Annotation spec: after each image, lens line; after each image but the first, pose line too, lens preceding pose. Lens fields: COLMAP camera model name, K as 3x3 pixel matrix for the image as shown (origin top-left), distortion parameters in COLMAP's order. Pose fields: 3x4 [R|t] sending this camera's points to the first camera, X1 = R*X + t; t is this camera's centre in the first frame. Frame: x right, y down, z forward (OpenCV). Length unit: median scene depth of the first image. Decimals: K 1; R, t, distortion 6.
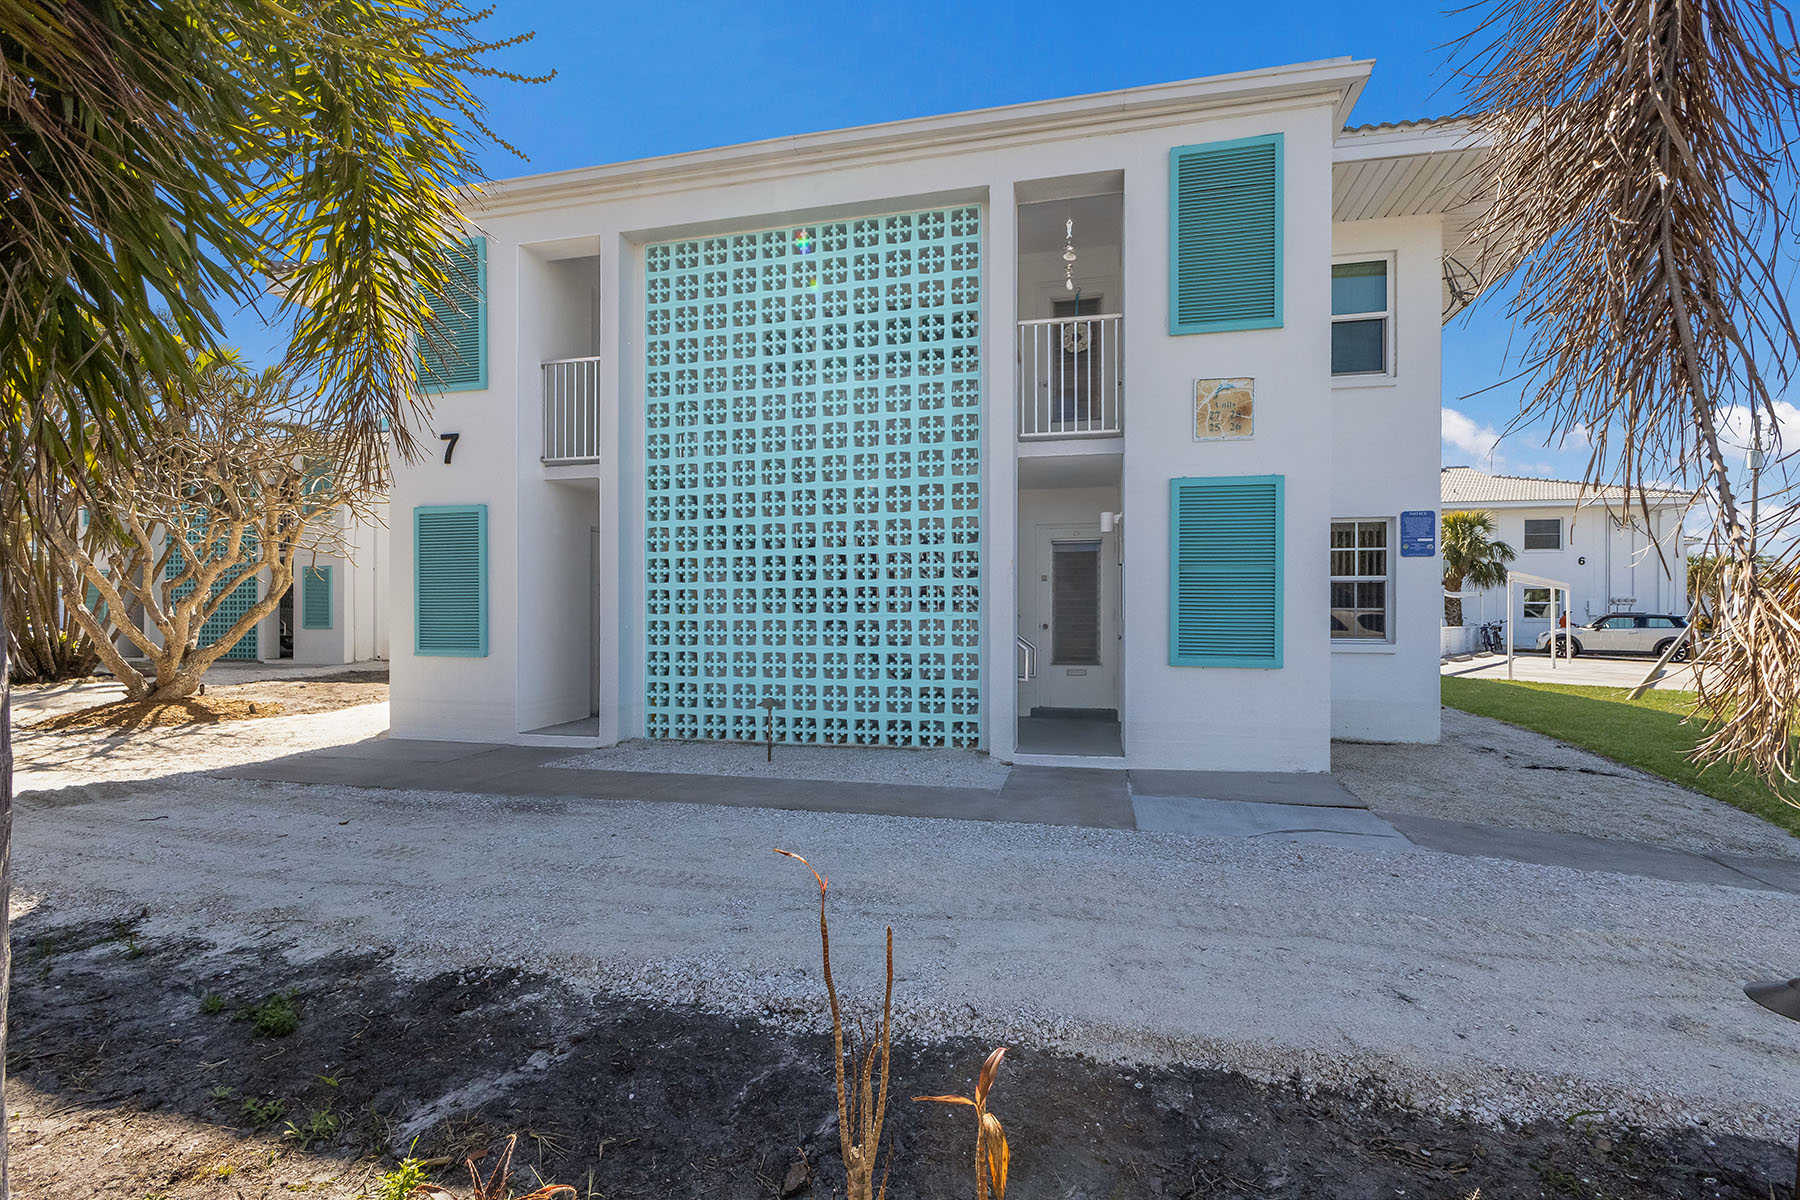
lens RADIAL K [[828.7, 0, 900.5], [0, 828.7, 602.3], [0, 0, 1]] dist [0.000153, -0.000002]
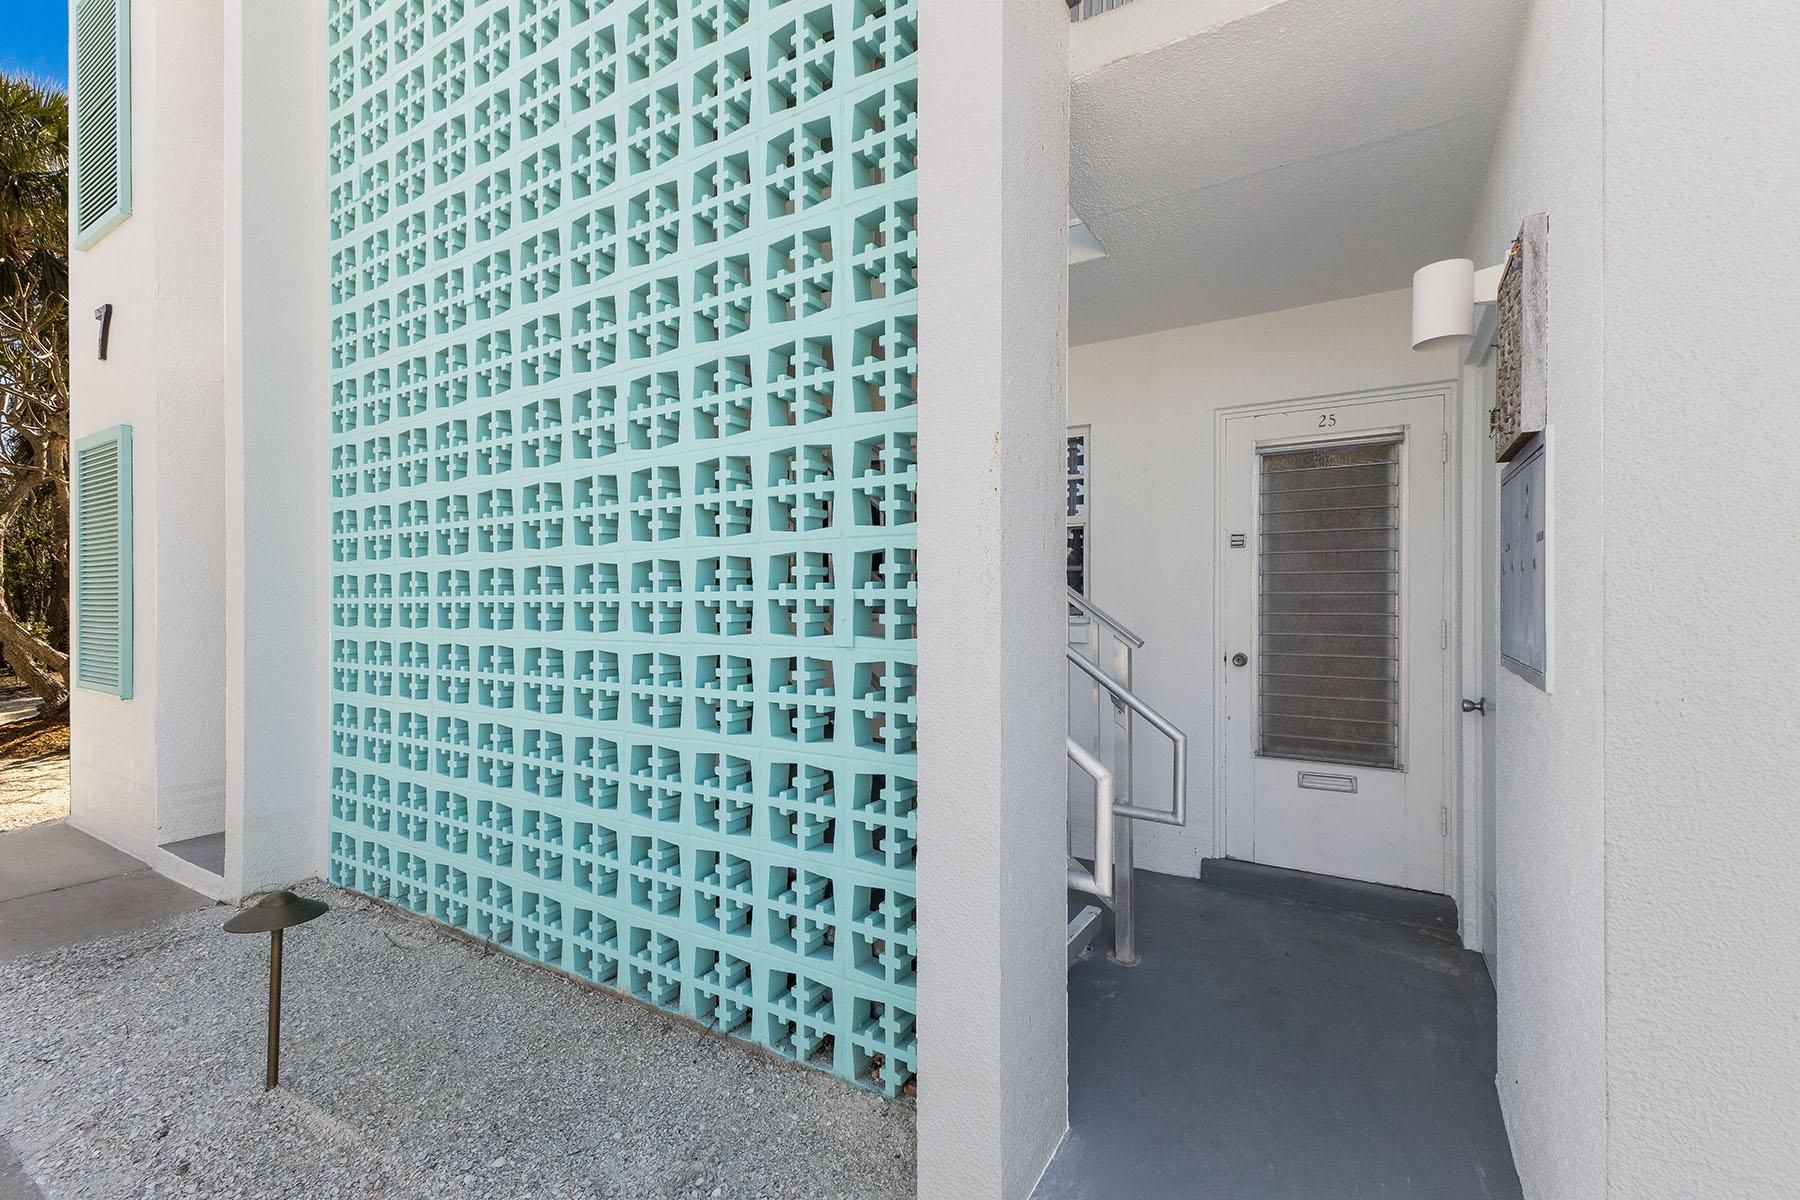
lens RADIAL K [[787.3, 0, 898.0], [0, 787.3, 605.8], [0, 0, 1]] dist [0.013787, -0.001012]
pose [[0.953461, 0.000398, -0.301516, 0.135429], [0.002402, 0.999957, 0.008914, -0.001022], [0.301507, -0.009224, 0.953419, 0.599643]]
